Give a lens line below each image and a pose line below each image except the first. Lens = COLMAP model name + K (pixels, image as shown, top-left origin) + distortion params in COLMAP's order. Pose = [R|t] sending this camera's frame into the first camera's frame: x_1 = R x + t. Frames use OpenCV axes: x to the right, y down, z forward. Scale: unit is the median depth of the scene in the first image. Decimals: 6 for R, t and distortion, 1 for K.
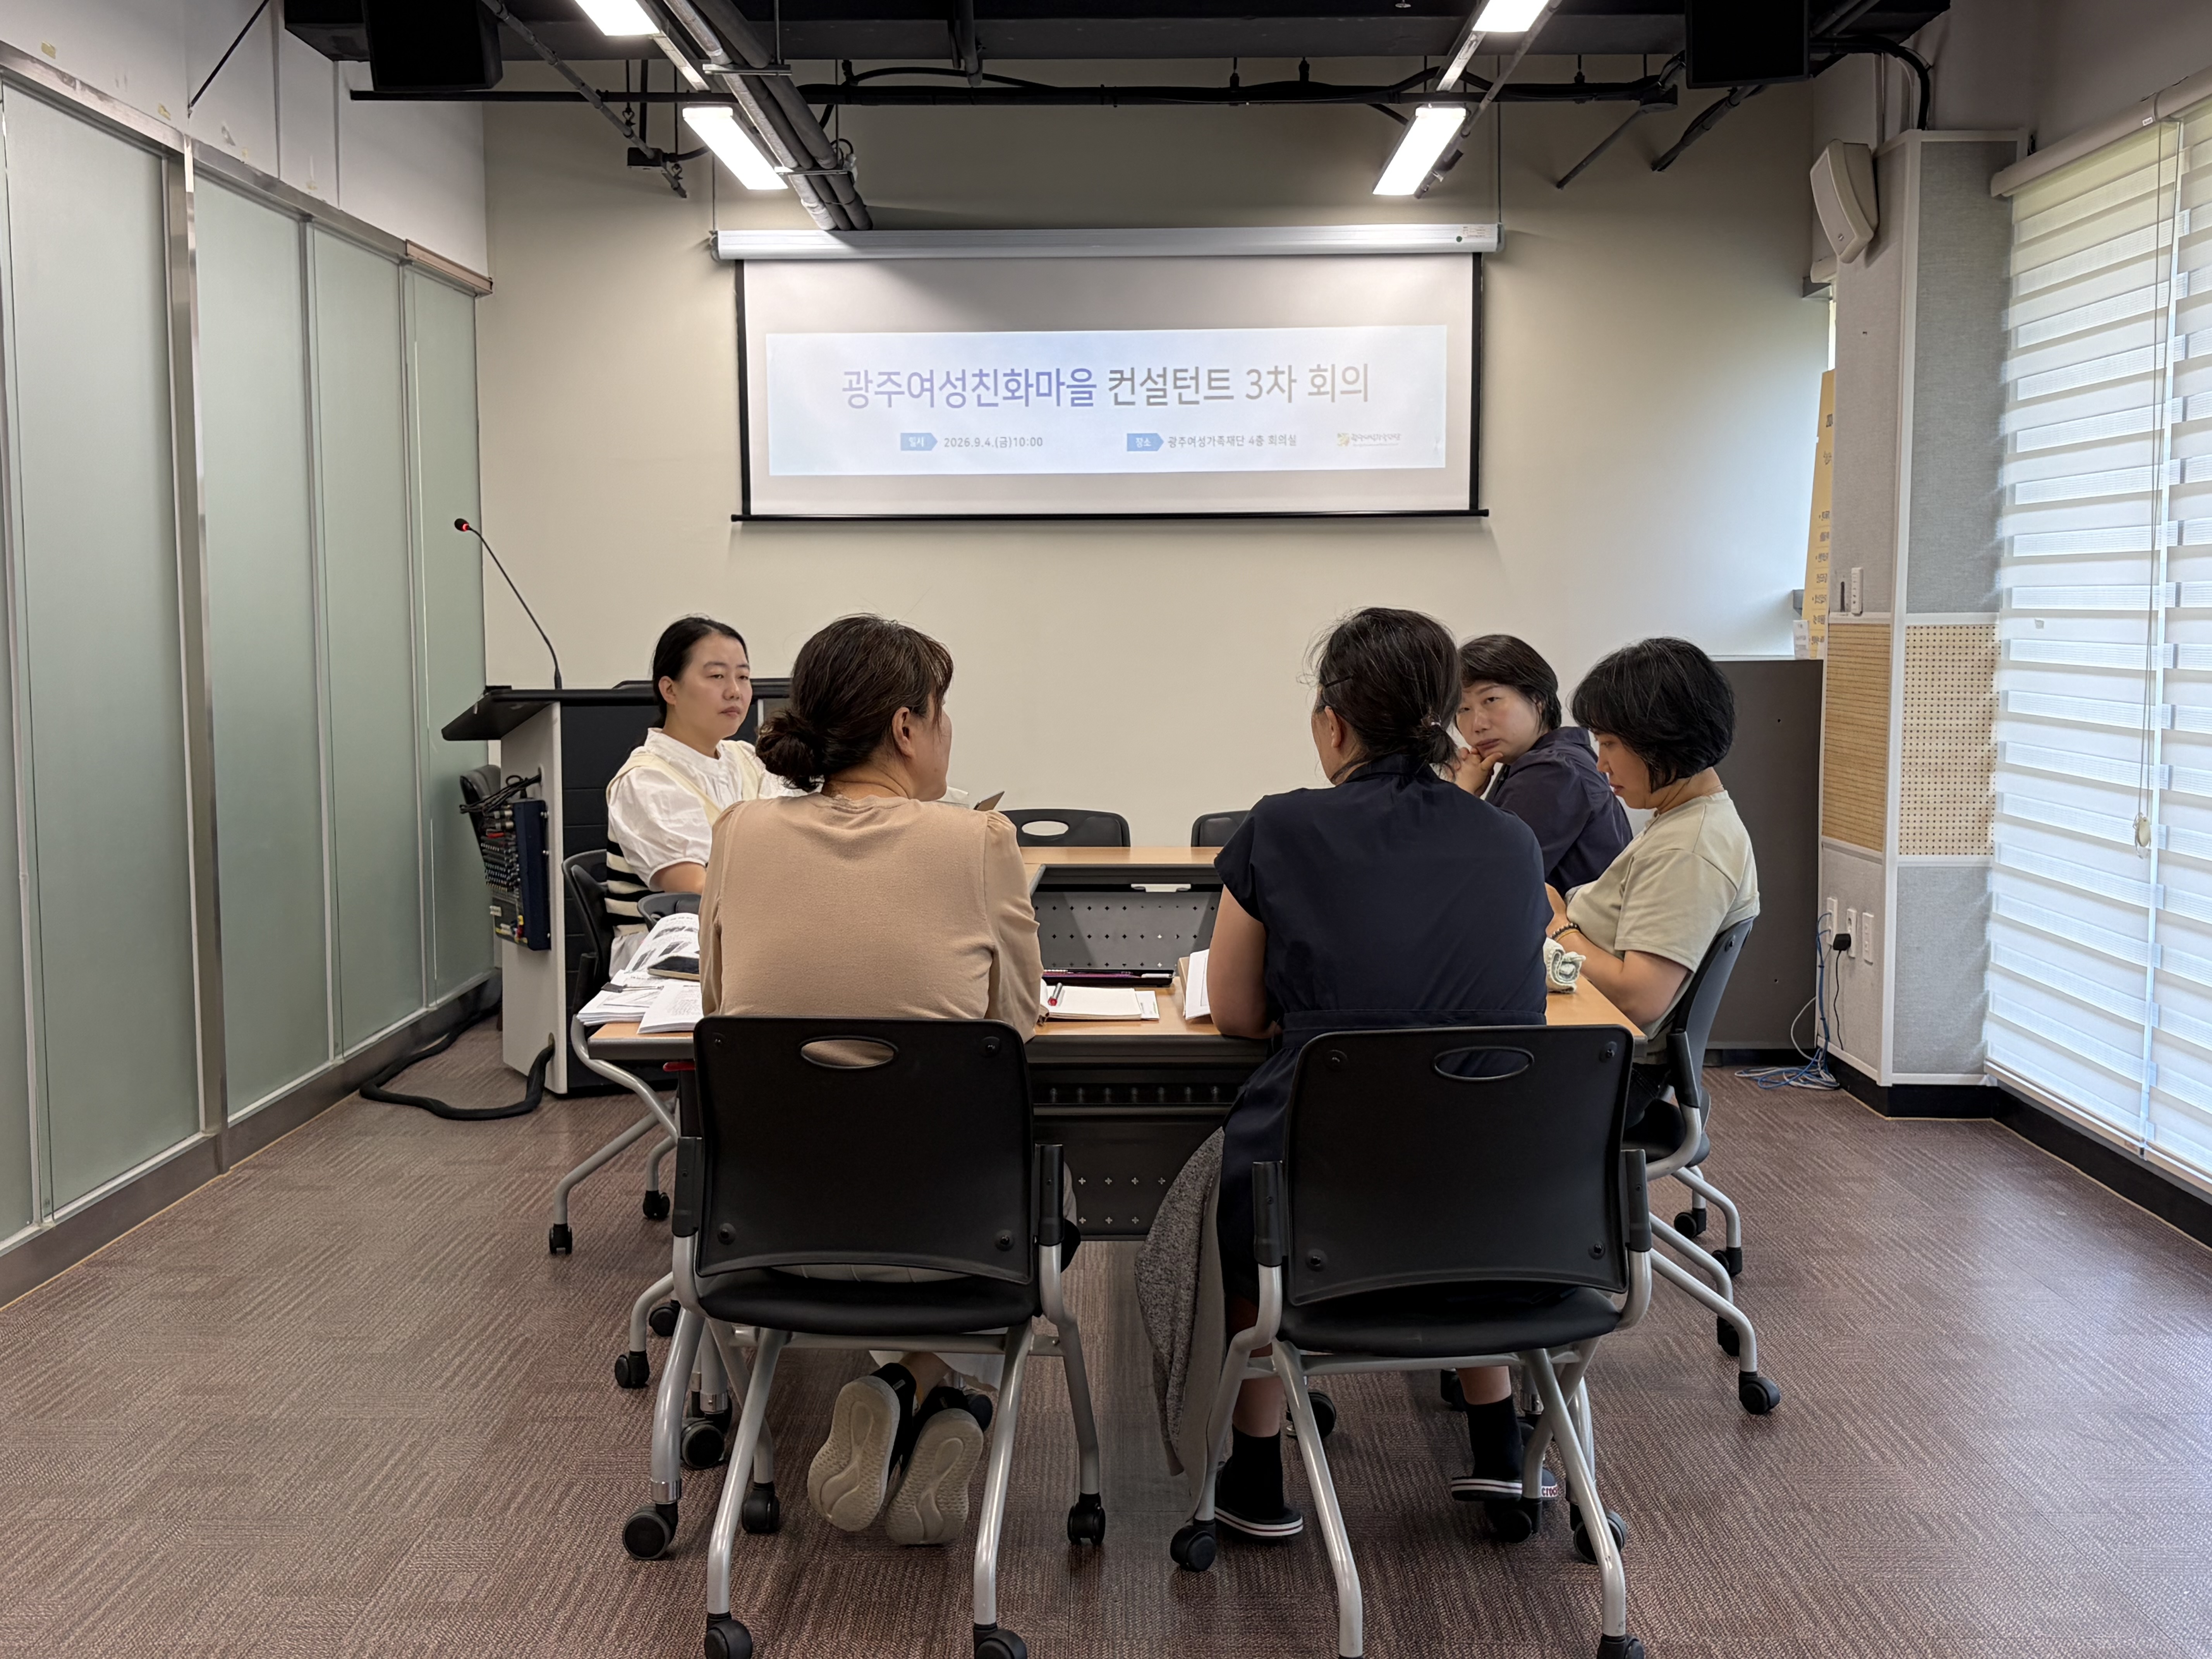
lens RADIAL K [[2570.6, 0, 1136.1], [0, 2570.6, 831.1], [0, 0, 1]] dist [0.024429, -0.035186]
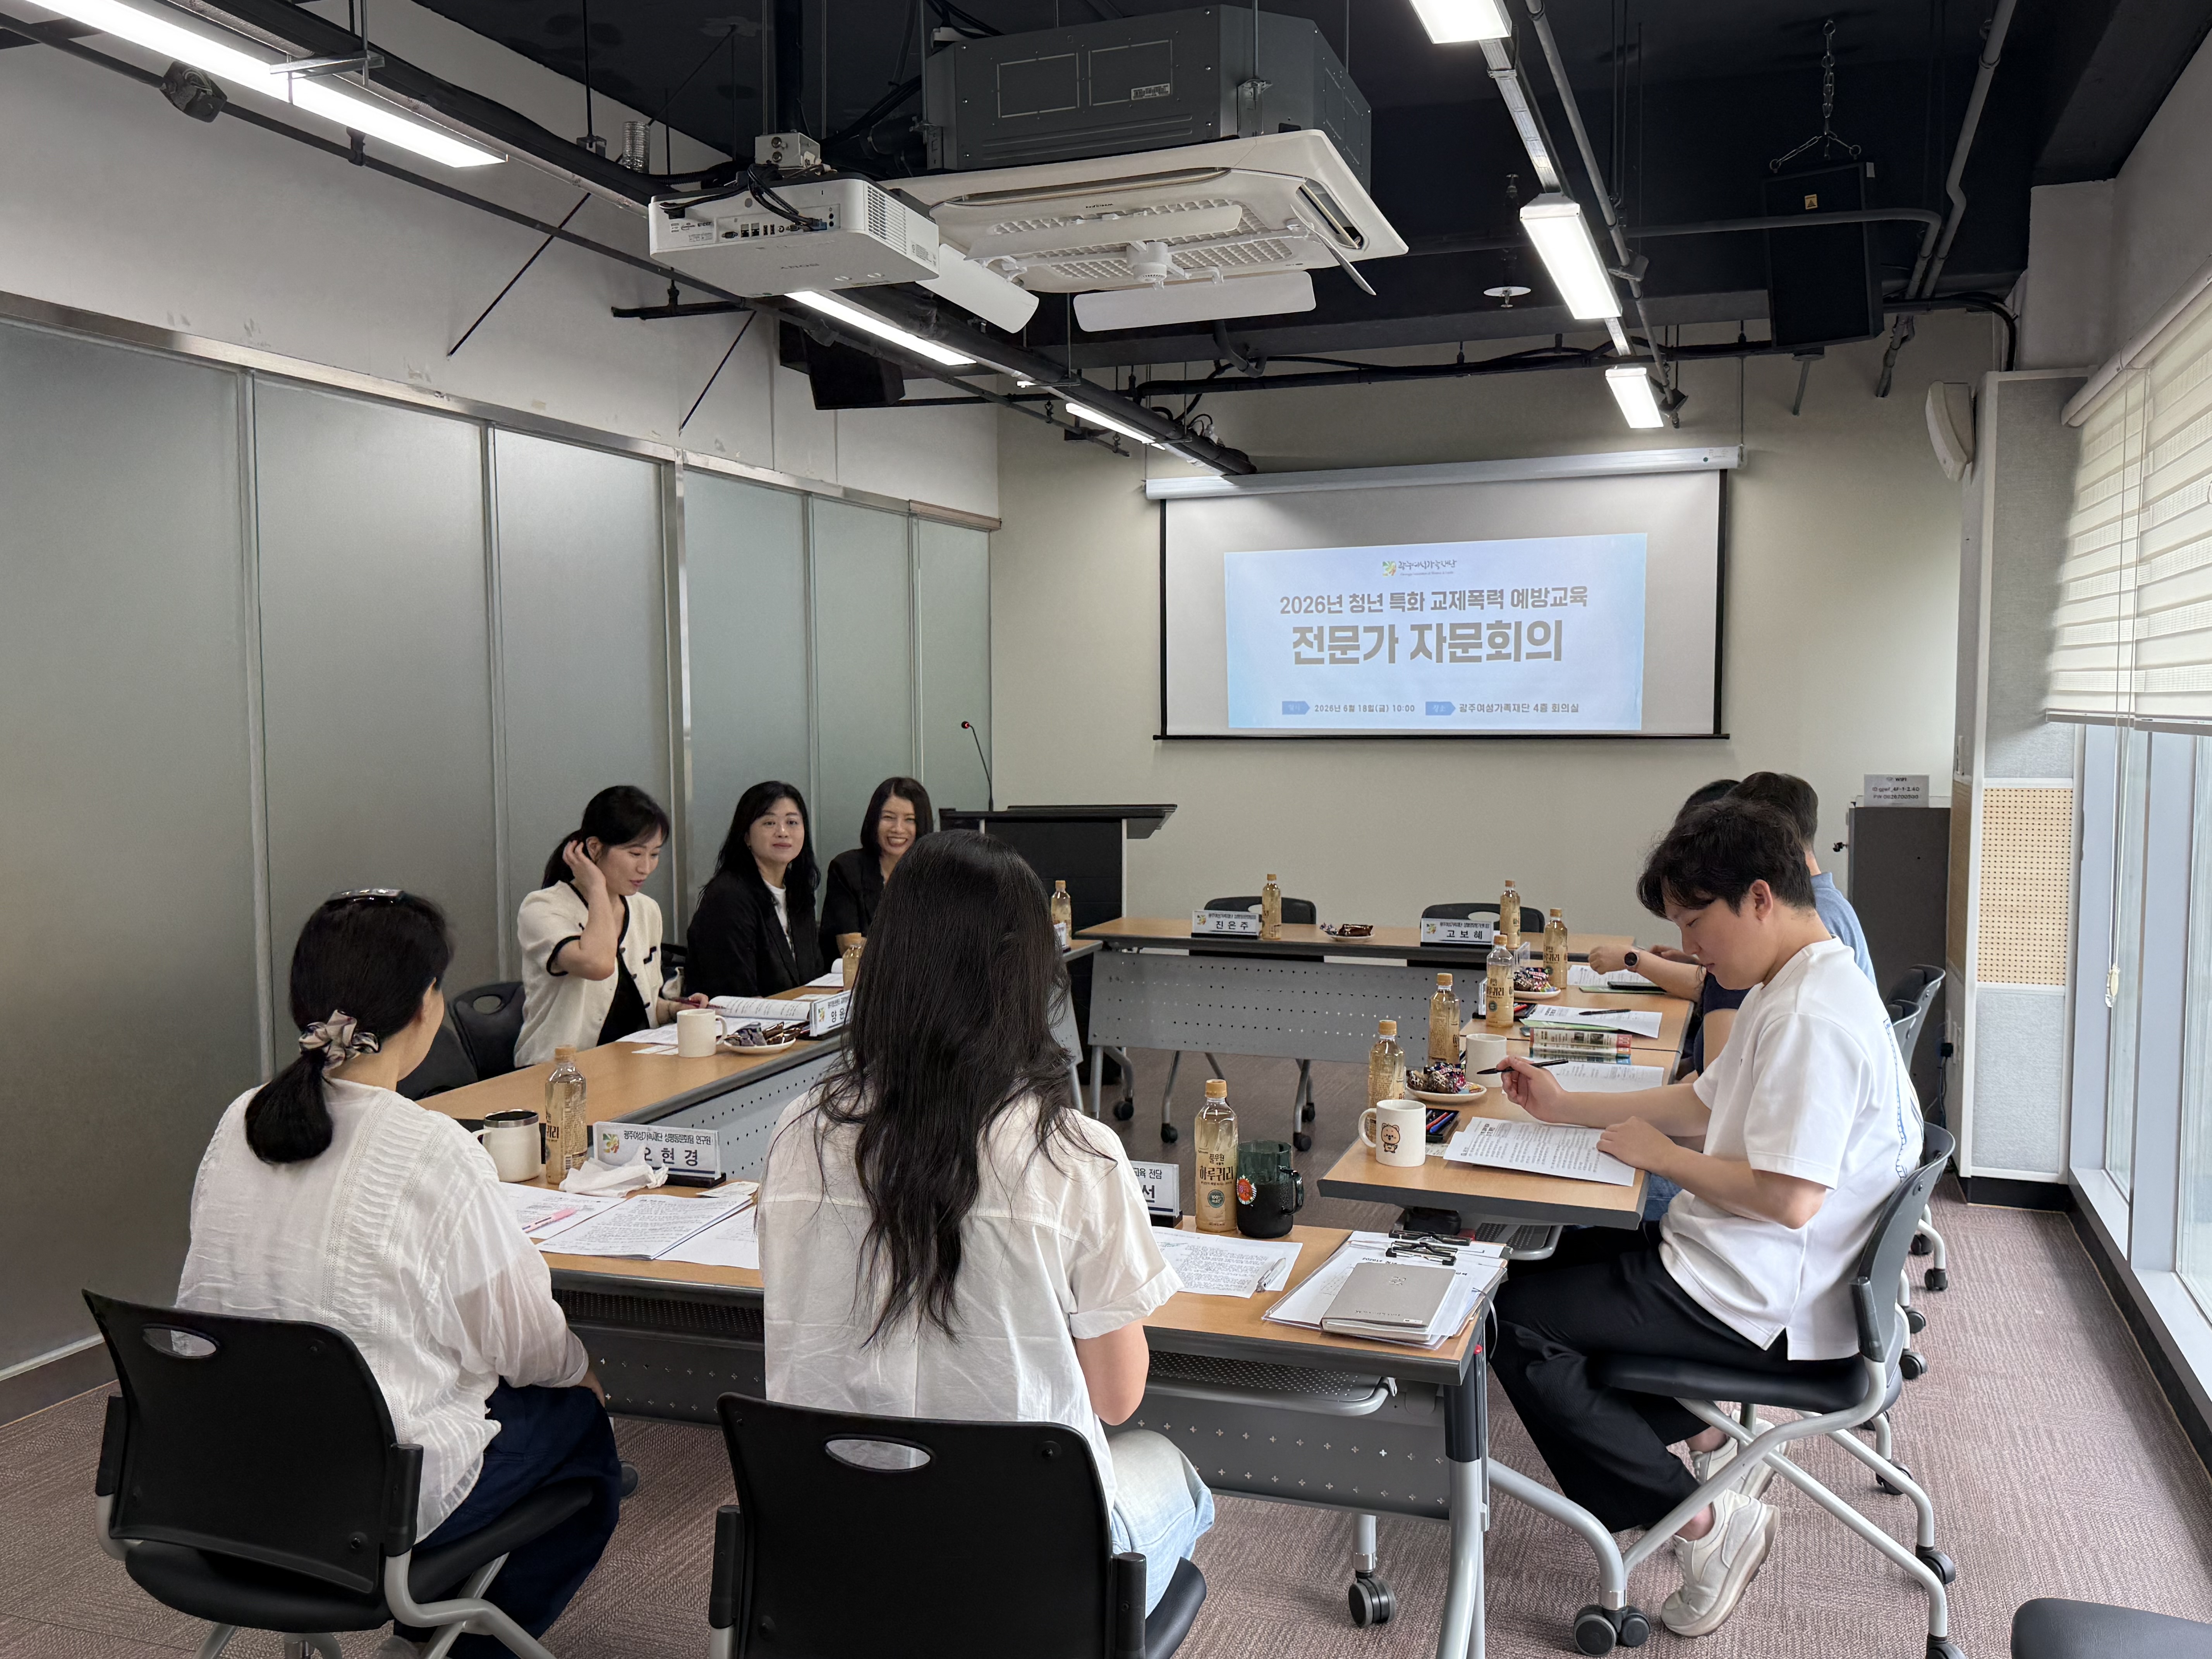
lens RADIAL K [[1839.9, 0, 1134.1], [0, 1839.9, 821.8], [0, 0, 1]] dist [0.205047, -0.444113]
pose [[0.947631, 0.021491, -0.318644, 0.192104], [-0.027949, 0.999486, -0.015708, -0.037509], [0.318143, 0.023791, 0.947744, 0.055499]]
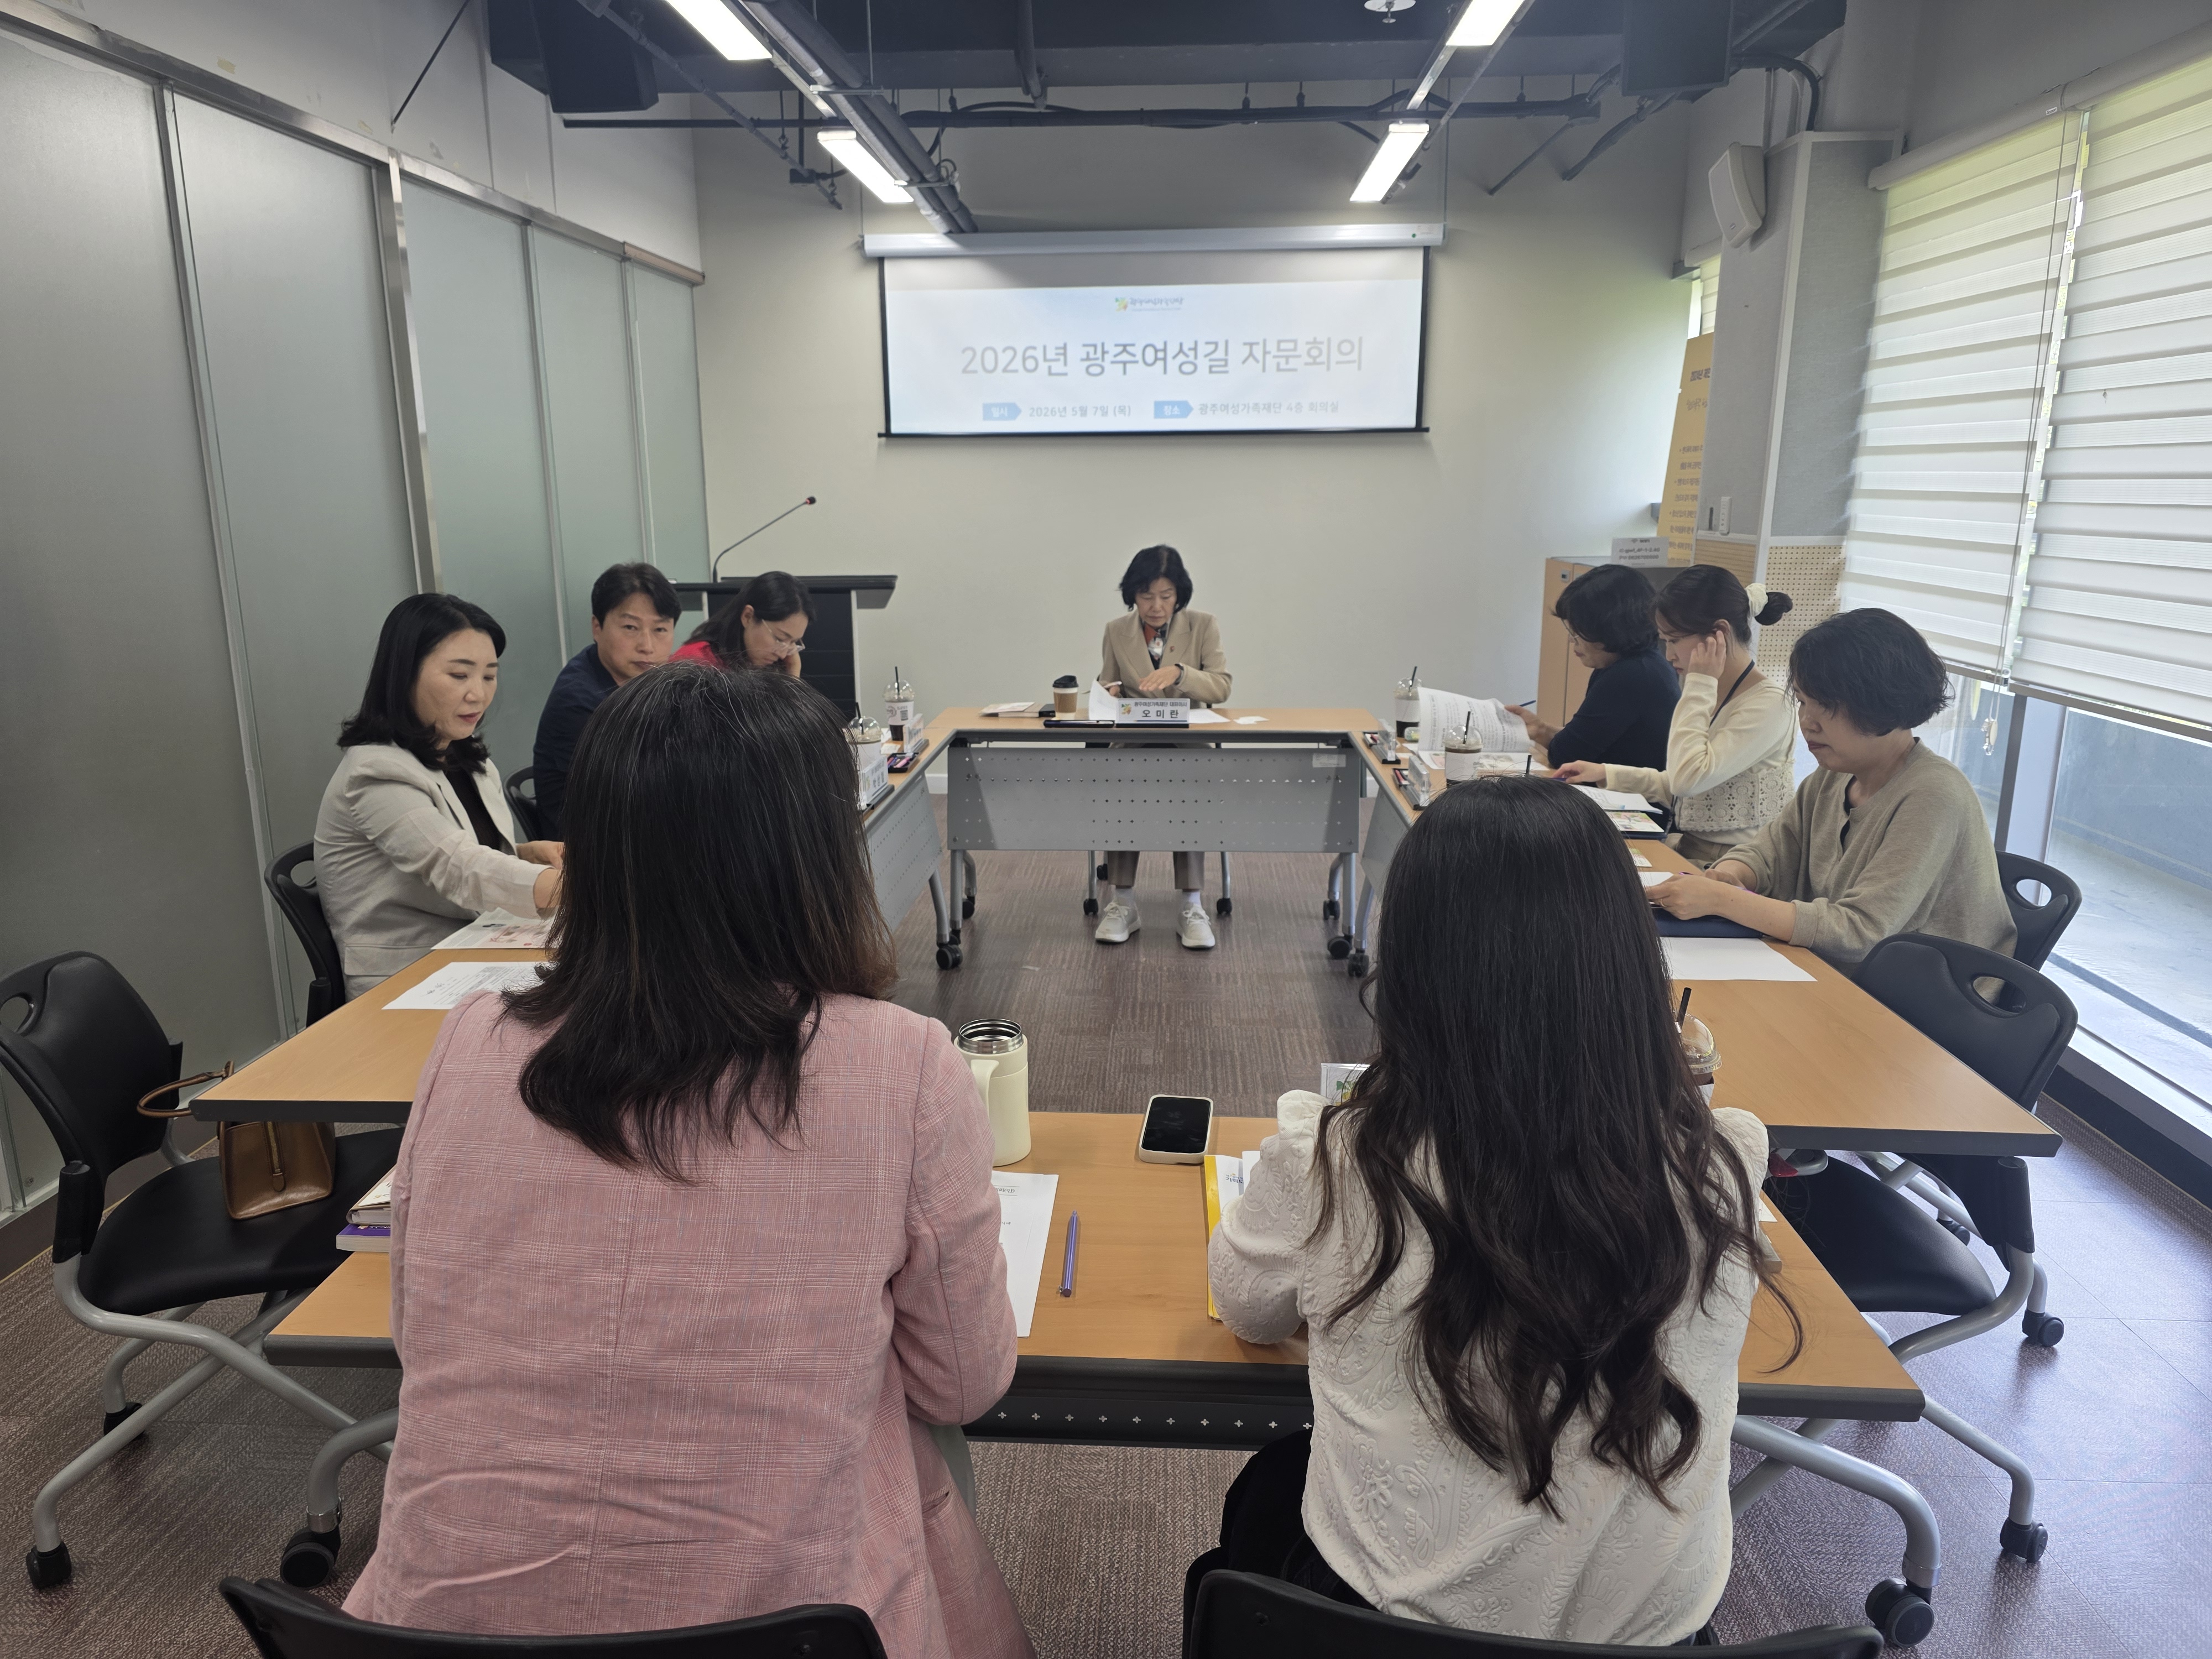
lens RADIAL K [[1504.6, 0, 1106.0], [0, 1504.6, 829.5], [0, 0, 1]] dist [0.006520, -0.004375]
pose [[0.998639, 0.010644, -0.051061, 0.011258], [-0.003450, 0.990293, 0.138955, -0.040369], [0.052044, -0.138589, 0.988982, 0.215508]]
